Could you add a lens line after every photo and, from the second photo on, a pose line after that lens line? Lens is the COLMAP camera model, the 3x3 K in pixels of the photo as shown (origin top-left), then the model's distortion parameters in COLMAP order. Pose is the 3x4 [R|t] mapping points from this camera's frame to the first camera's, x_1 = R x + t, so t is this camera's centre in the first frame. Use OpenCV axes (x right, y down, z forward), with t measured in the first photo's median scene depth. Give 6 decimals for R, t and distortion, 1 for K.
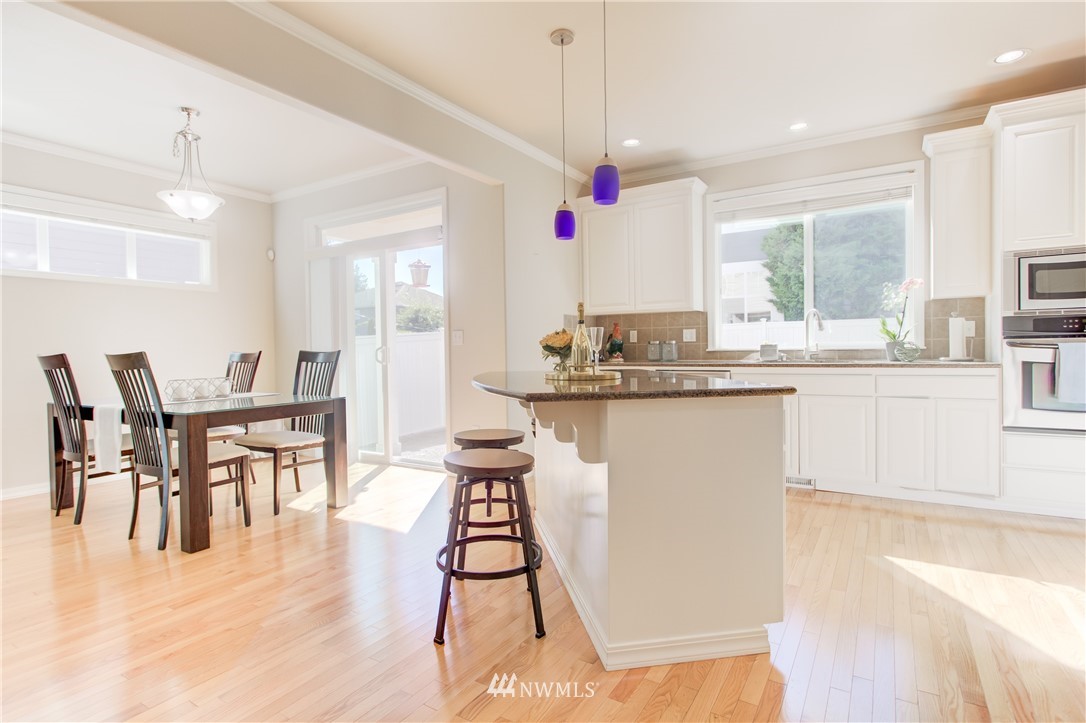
lens RADIAL K [[558.6, 0, 547.9], [0, 558.6, 359.8], [0, 0, 1]] dist [0.023950, -0.000020]
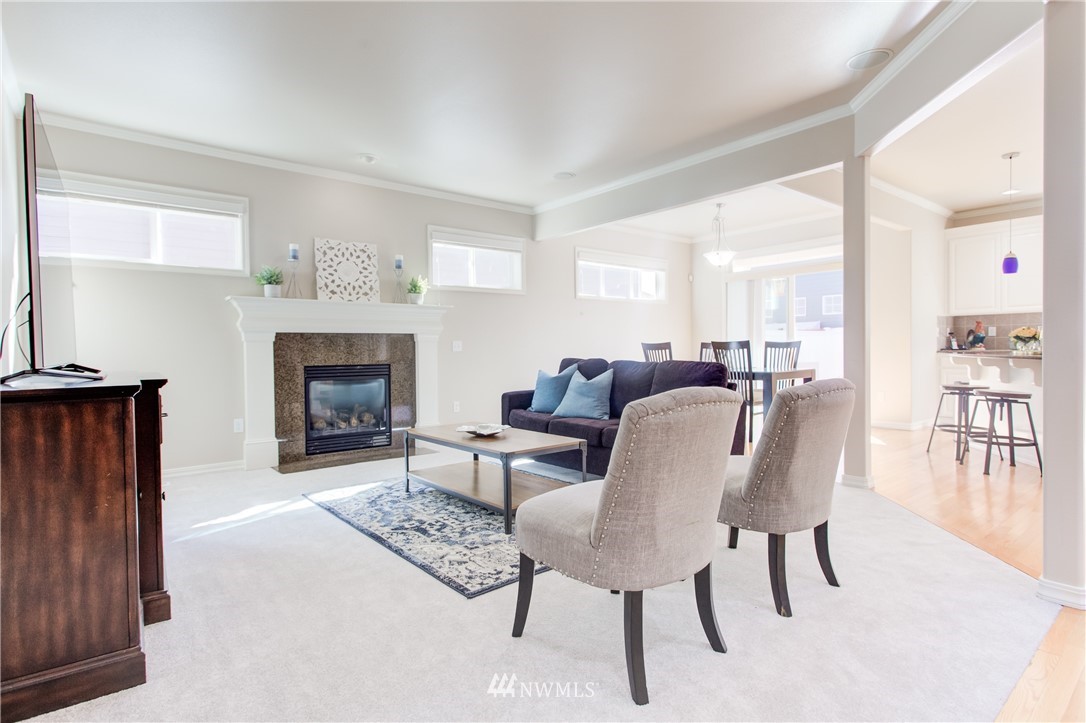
lens RADIAL K [[558.6, 0, 539.8], [0, 558.6, 362.3], [0, 0, 1]] dist [0.023950, -0.000020]
pose [[0.946176, 0.016174, -0.323248, -0.441565], [-0.011407, 0.999797, 0.016636, 0.021945], [0.323451, -0.012053, 0.946168, -0.636660]]
